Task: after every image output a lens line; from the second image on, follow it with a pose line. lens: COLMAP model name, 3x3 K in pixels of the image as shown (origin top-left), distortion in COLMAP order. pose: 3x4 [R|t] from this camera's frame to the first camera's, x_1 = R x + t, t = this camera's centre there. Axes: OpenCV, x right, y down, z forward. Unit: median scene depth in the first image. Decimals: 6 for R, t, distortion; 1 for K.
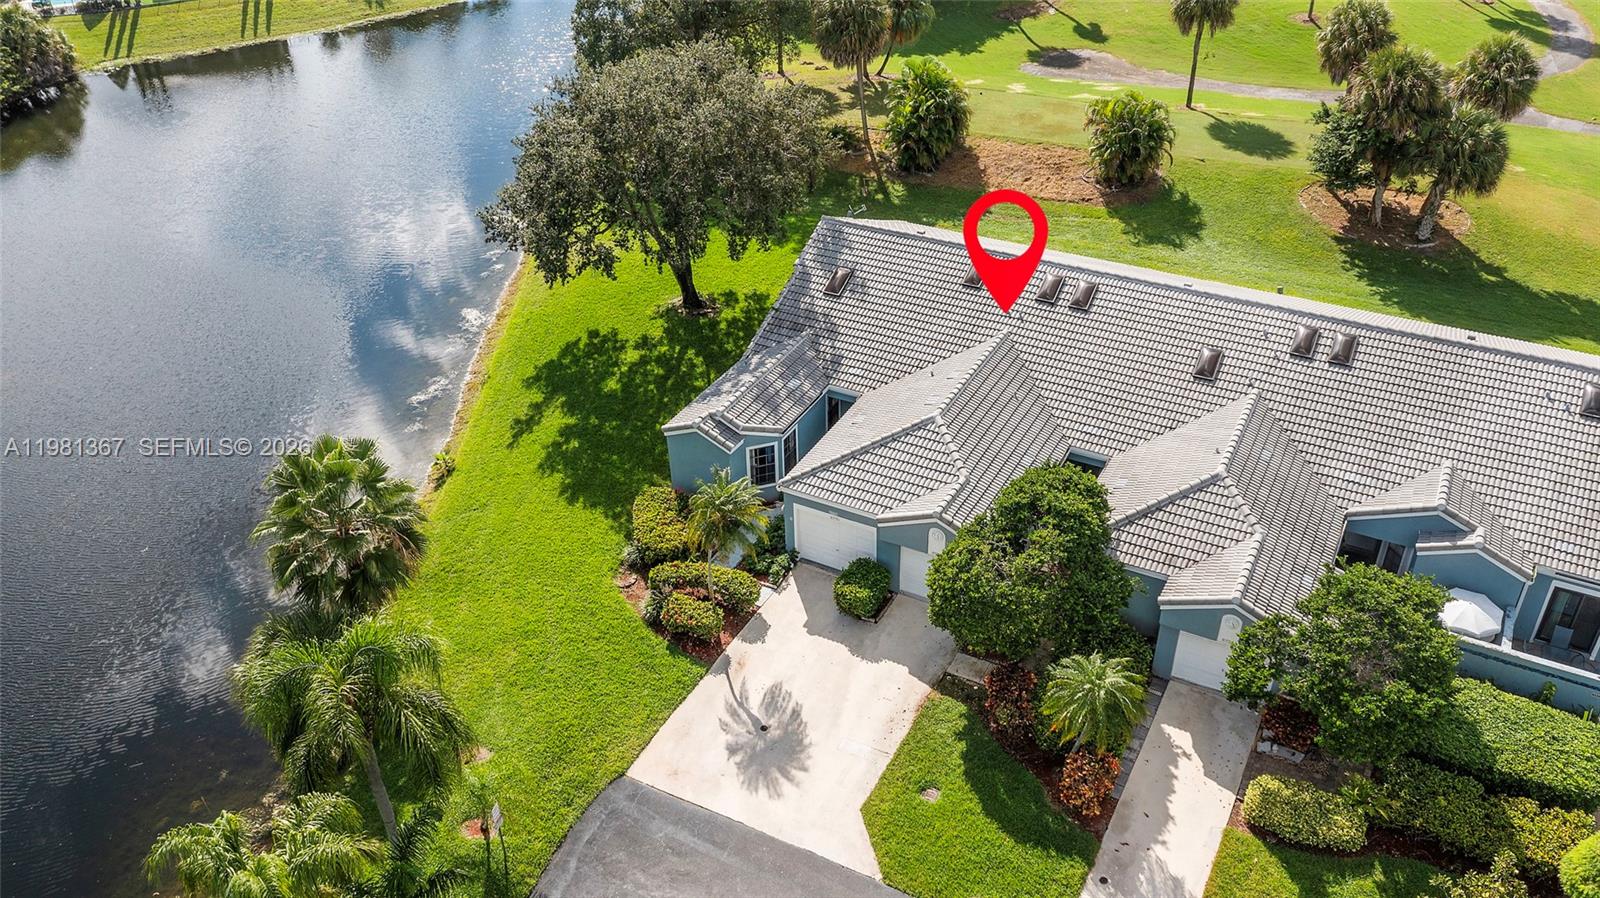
lens RADIAL K [[1269.7, 0, 800.7], [0, 1269.7, 449.7], [0, 0, 1]] dist [-0.003675, -0.003914]
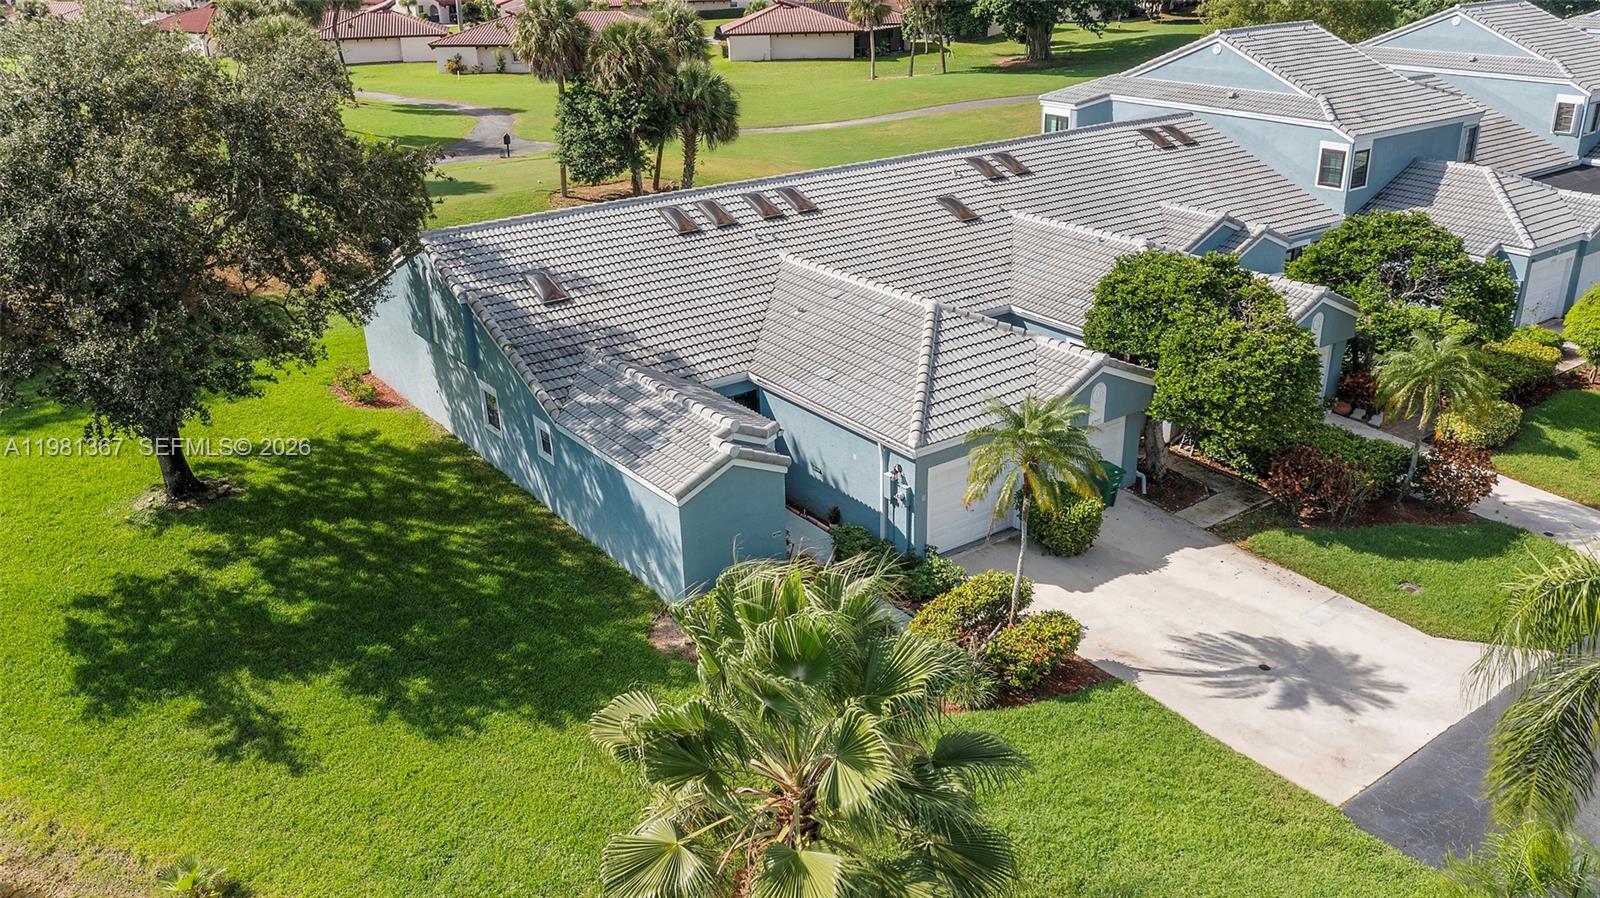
lens RADIAL K [[1269.7, 0, 802.6], [0, 1269.7, 451.0], [0, 0, 1]] dist [-0.003675, -0.003914]
pose [[0.427156, -0.339958, 0.837834, -0.564453], [0.509552, 0.855976, 0.087532, -0.055675], [-0.746923, 0.389530, 0.538862, 0.658224]]
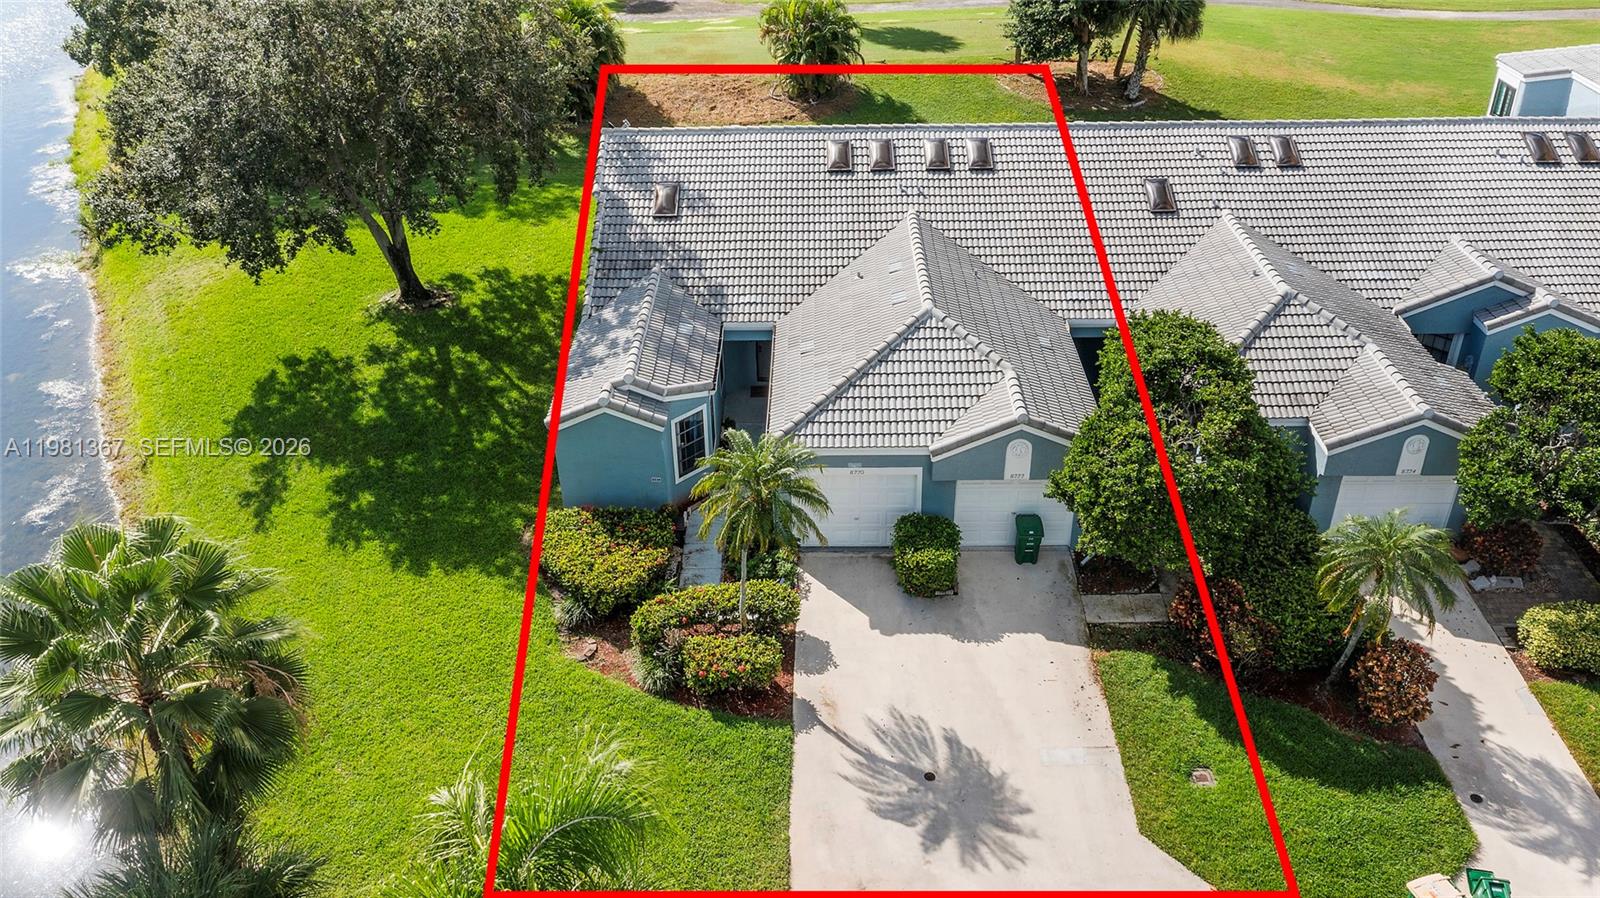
lens RADIAL K [[1269.7, 0, 799.7], [0, 1269.7, 444.1], [0, 0, 1]] dist [-0.003675, -0.003914]
pose [[0.884461, -0.237569, 0.401609, -0.268258], [0.256237, 0.966585, 0.007469, 0.023923], [-0.389964, 0.096300, 0.915781, 0.339701]]
